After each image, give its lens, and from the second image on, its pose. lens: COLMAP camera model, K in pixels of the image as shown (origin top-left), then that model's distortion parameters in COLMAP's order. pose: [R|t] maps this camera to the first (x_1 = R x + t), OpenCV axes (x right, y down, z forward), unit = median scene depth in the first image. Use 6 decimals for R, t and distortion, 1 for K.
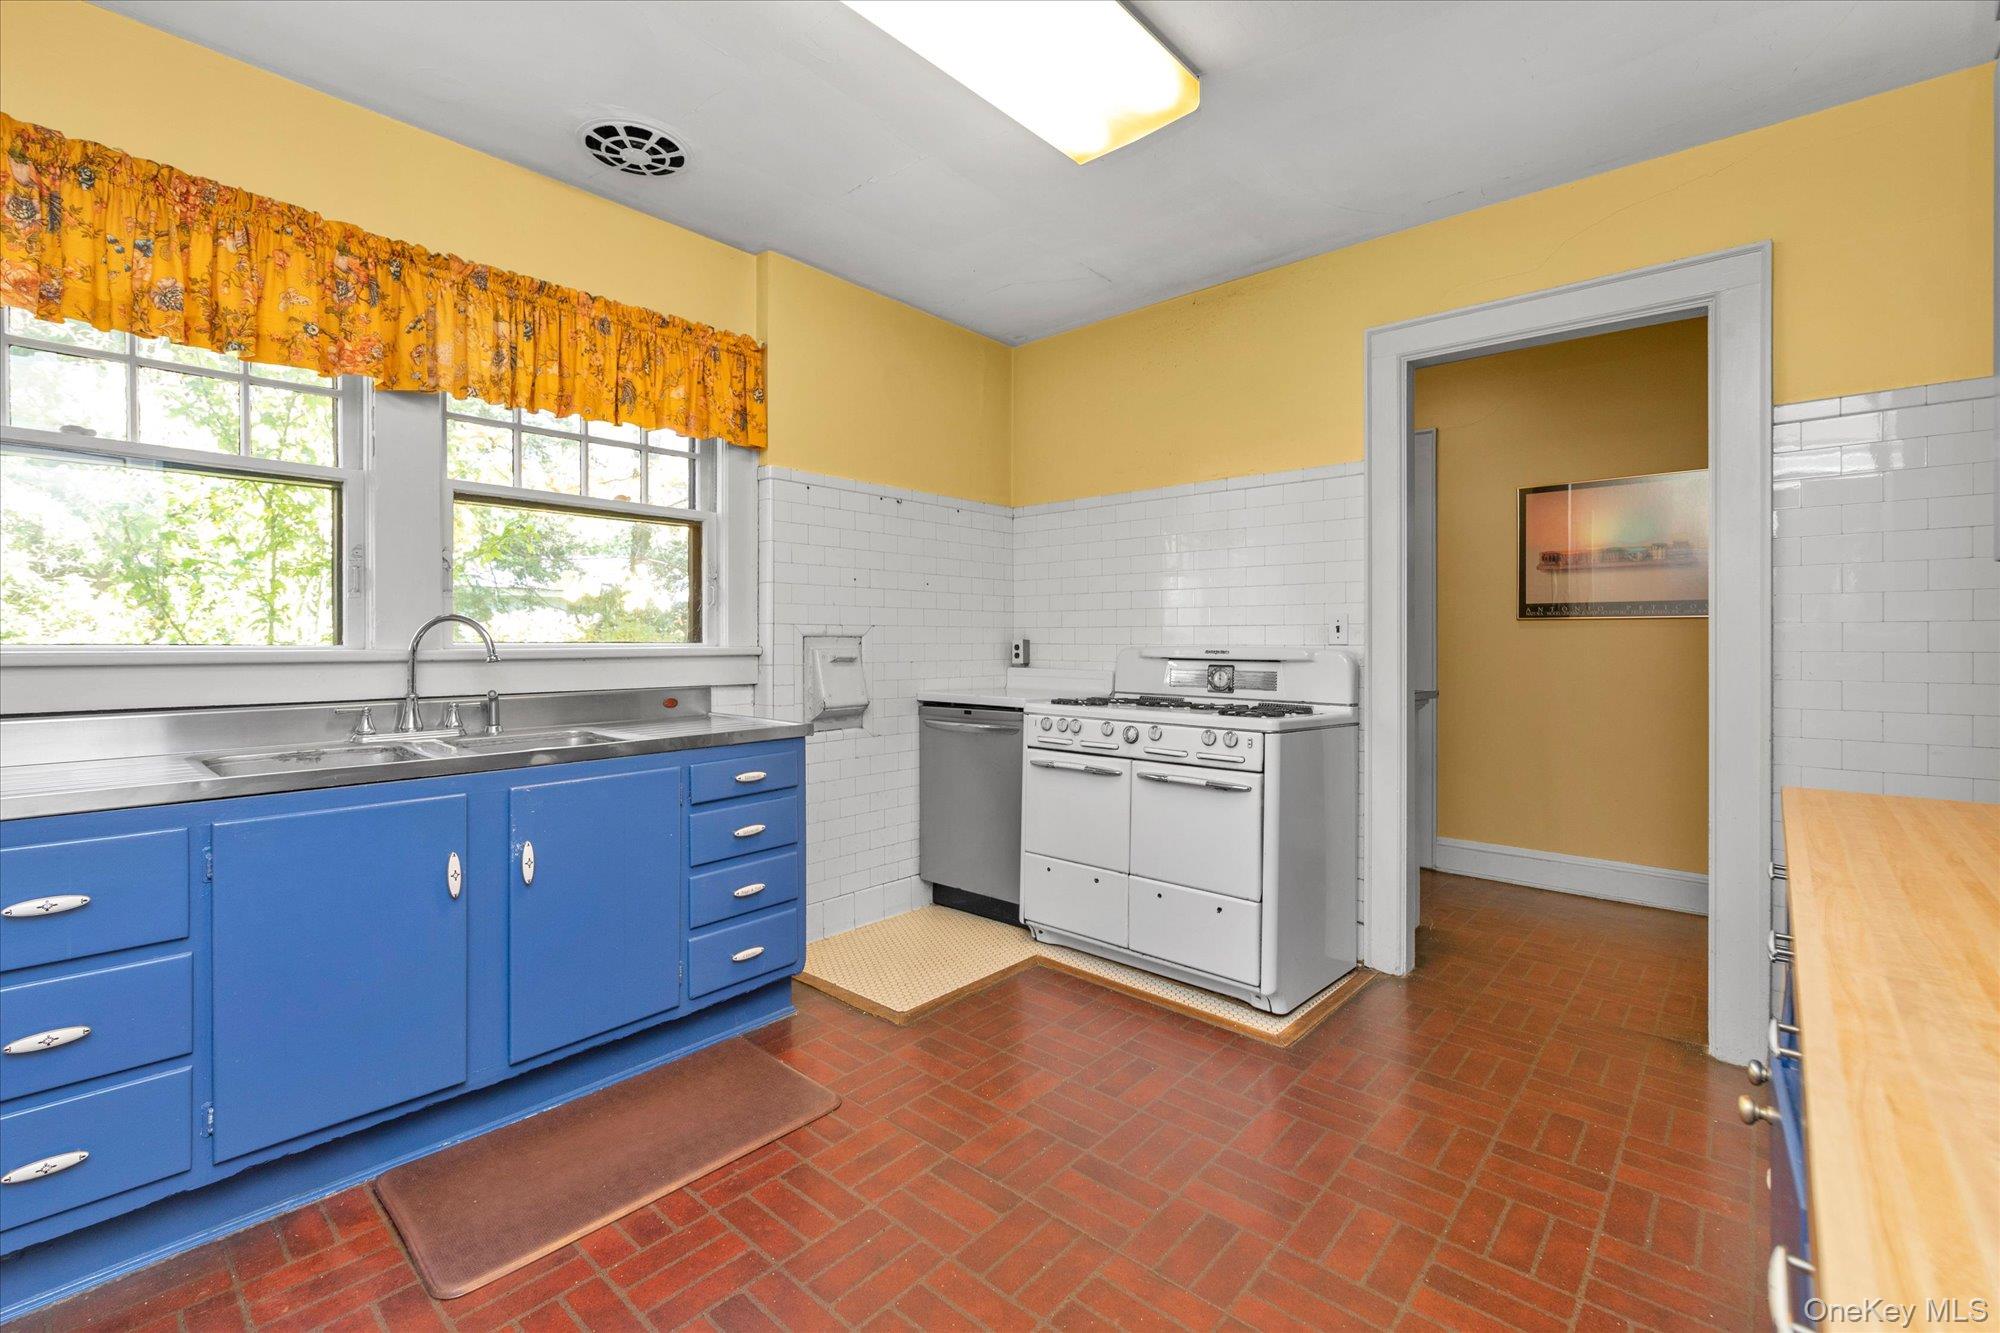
lens RADIAL K [[873.9, 0, 1000.0], [0, 873.9, 645.1], [0, 0, 1]] dist [0.001882, 0.000549]
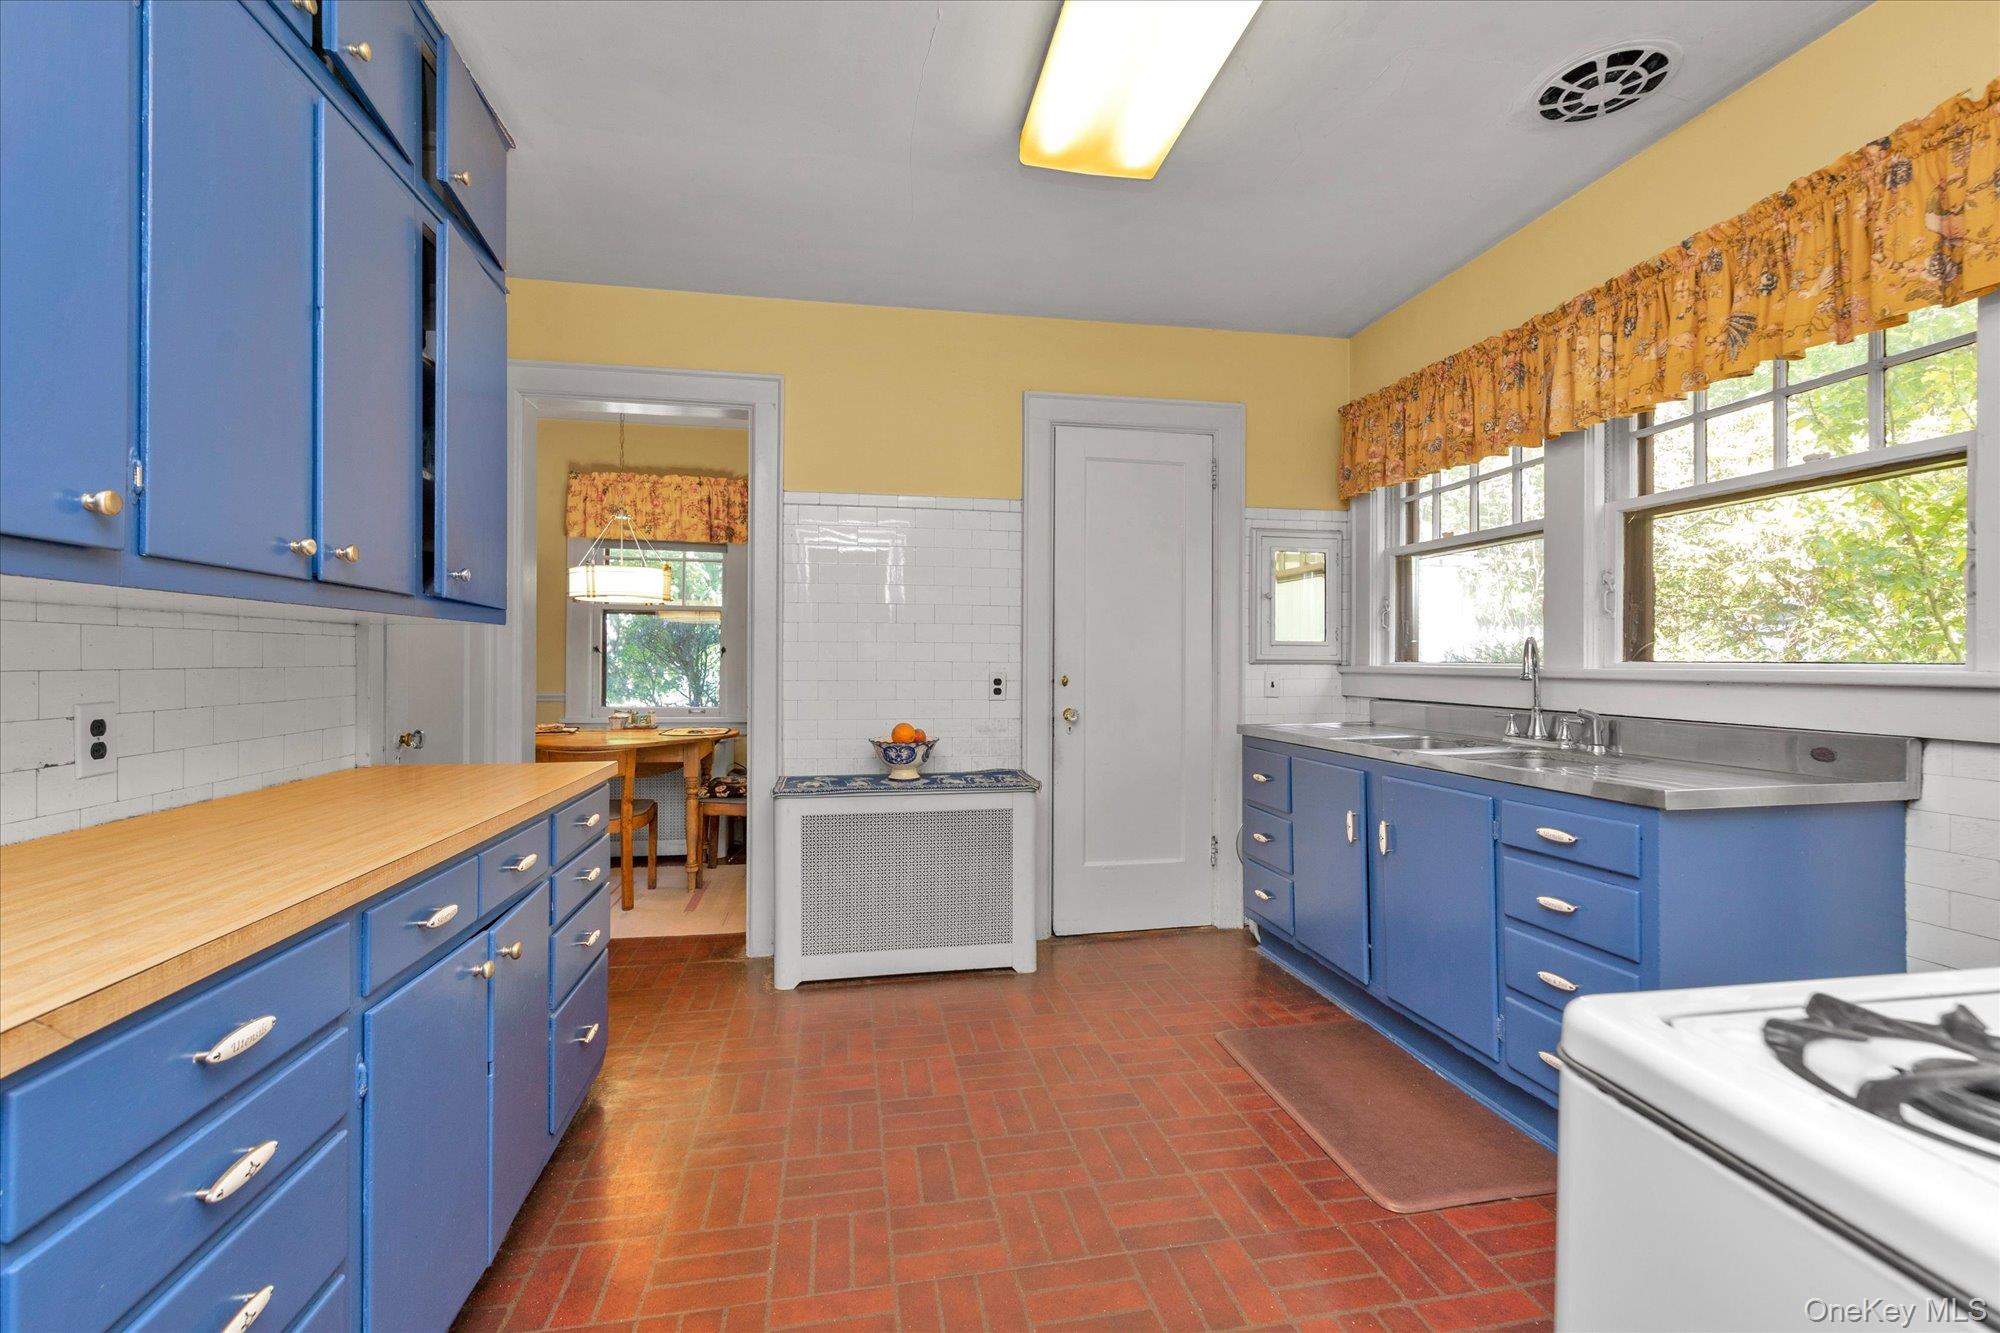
lens RADIAL K [[873.9, 0, 1002.2], [0, 873.9, 660.5], [0, 0, 1]] dist [0.001882, 0.000549]
pose [[-0.620427, -0.000117, -0.784264, 0.505203], [-0.005181, 0.999979, 0.003950, -0.003710], [0.784247, 0.006514, -0.620415, 0.877139]]
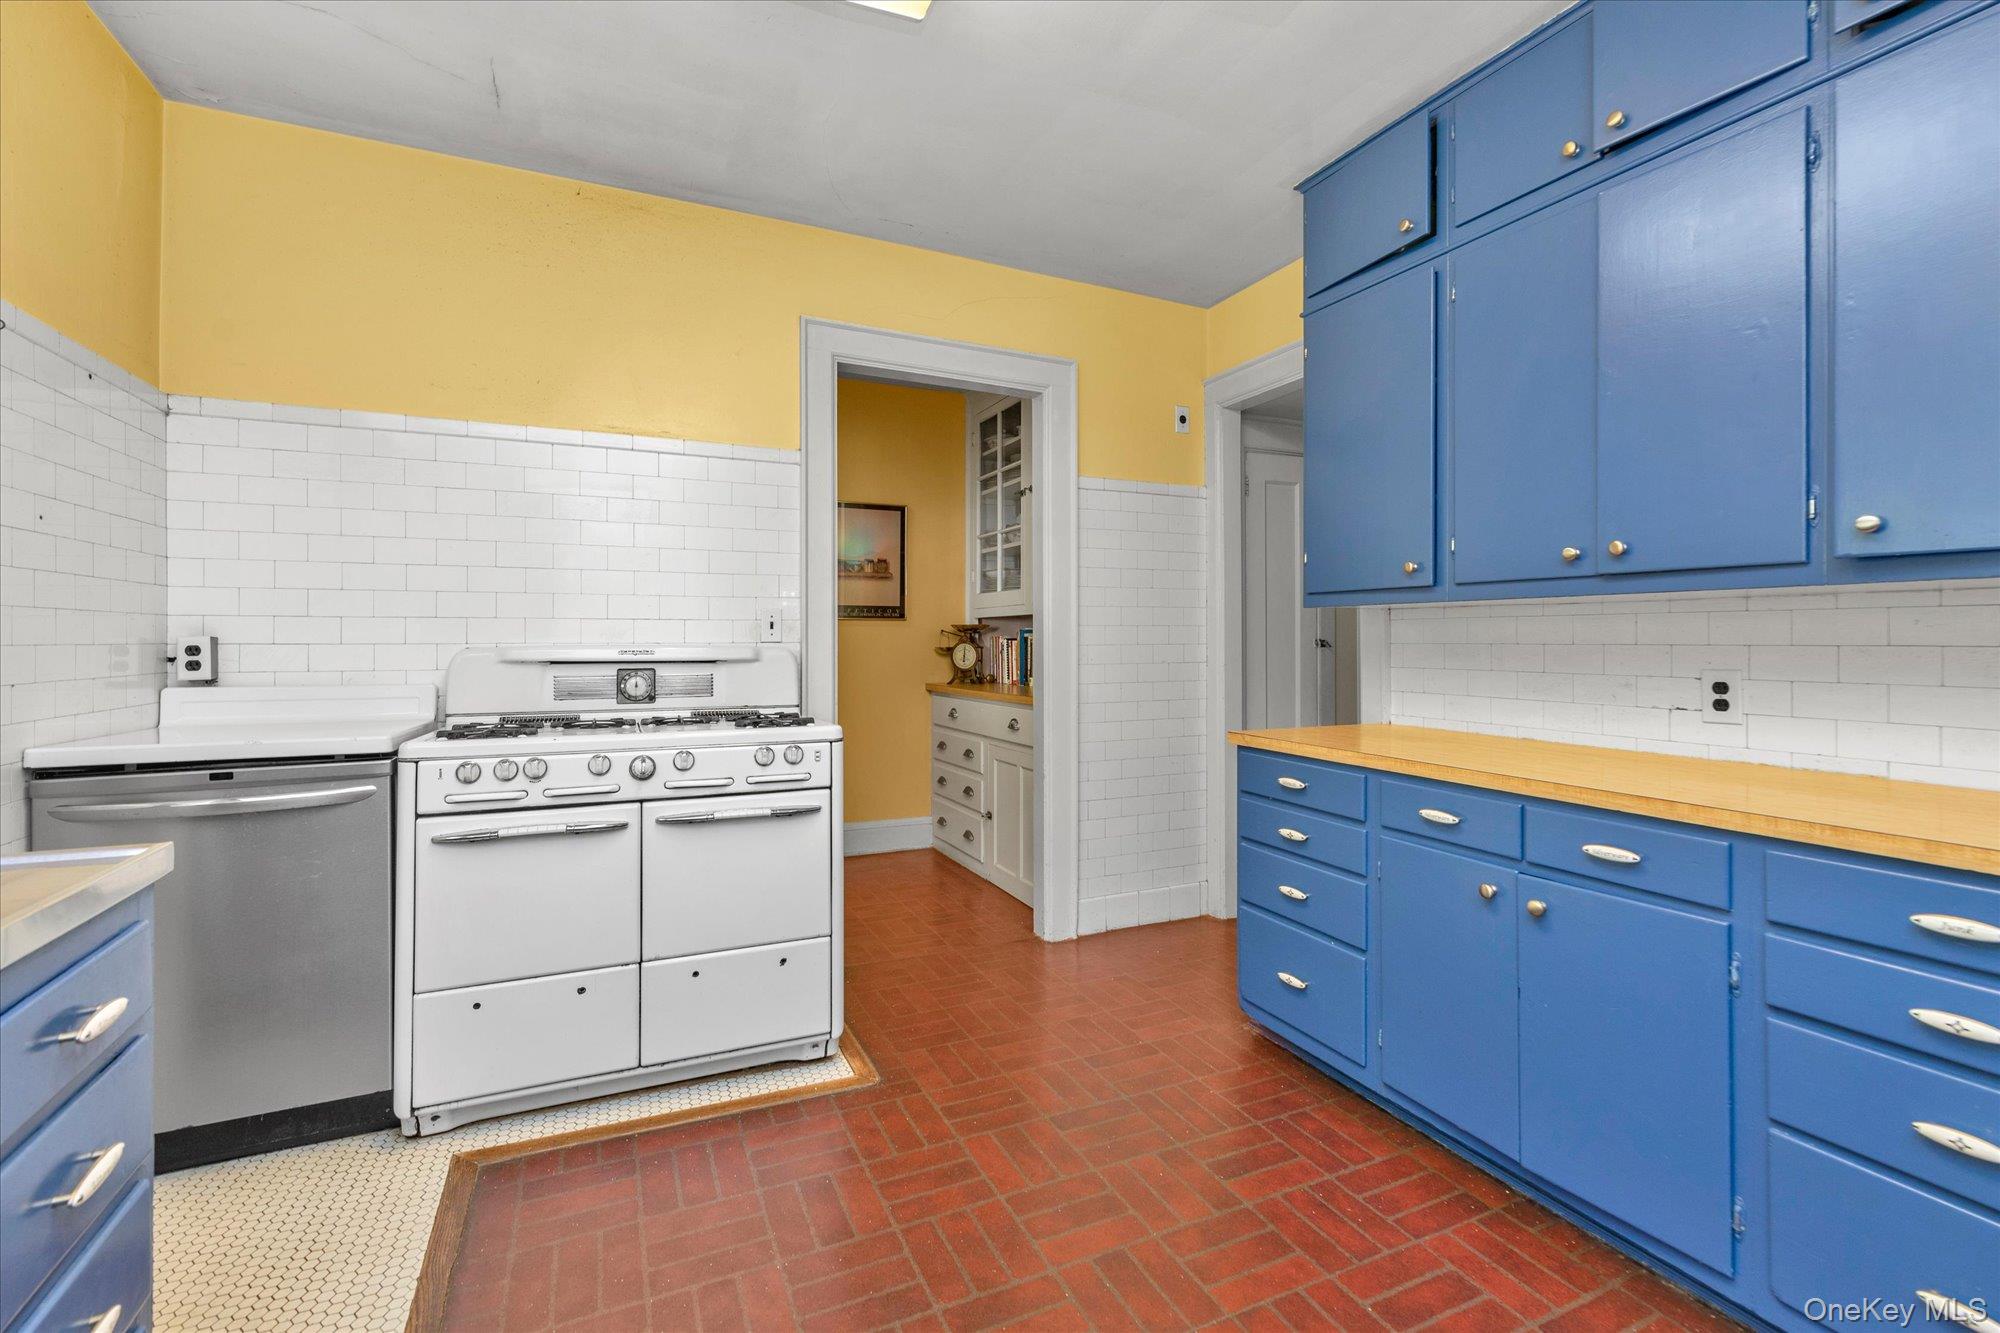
lens RADIAL K [[873.9, 0, 1008.2], [0, 873.9, 633.6], [0, 0, 1]] dist [0.001882, 0.000549]
pose [[0.395768, 0.004944, 0.918337, -0.375205], [0.006578, 0.999945, -0.008218, -0.000492], [-0.918327, 0.009293, 0.395714, 0.412558]]
